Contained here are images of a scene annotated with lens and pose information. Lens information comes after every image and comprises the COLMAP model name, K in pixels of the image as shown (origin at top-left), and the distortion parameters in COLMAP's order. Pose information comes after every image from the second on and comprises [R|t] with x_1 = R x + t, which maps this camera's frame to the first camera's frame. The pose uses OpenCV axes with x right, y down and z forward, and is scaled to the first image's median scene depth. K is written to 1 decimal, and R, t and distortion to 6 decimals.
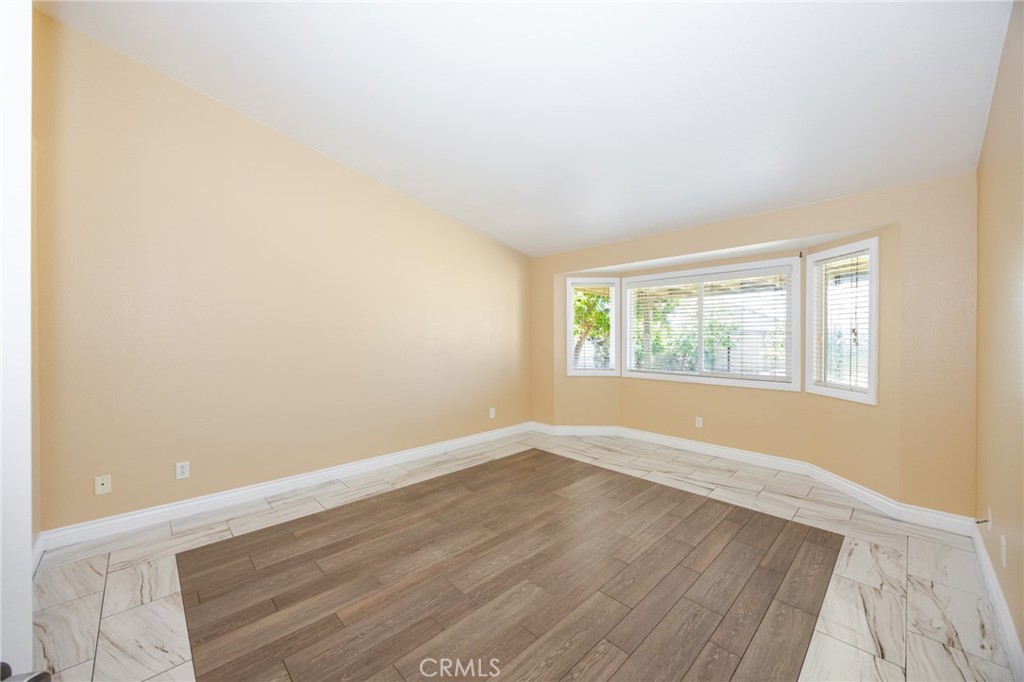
lens RADIAL K [[386.7, 0, 512.8], [0, 386.7, 338.3], [0, 0, 1]] dist [-0.005962, 0.000916]
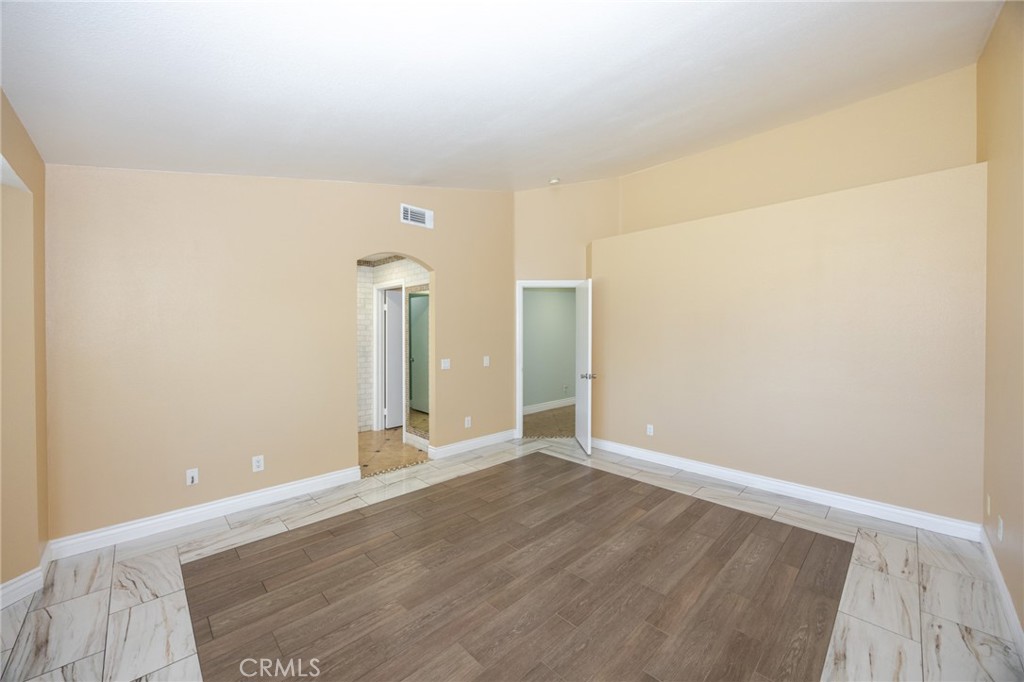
lens RADIAL K [[386.7, 0, 511.3], [0, 386.7, 335.6], [0, 0, 1]] dist [-0.005962, 0.000916]
pose [[-0.999995, 0.000705, -0.002992, 0.093115], [0.000658, 0.999875, 0.015768, -0.042953], [0.003003, 0.015766, -0.999871, 2.018470]]
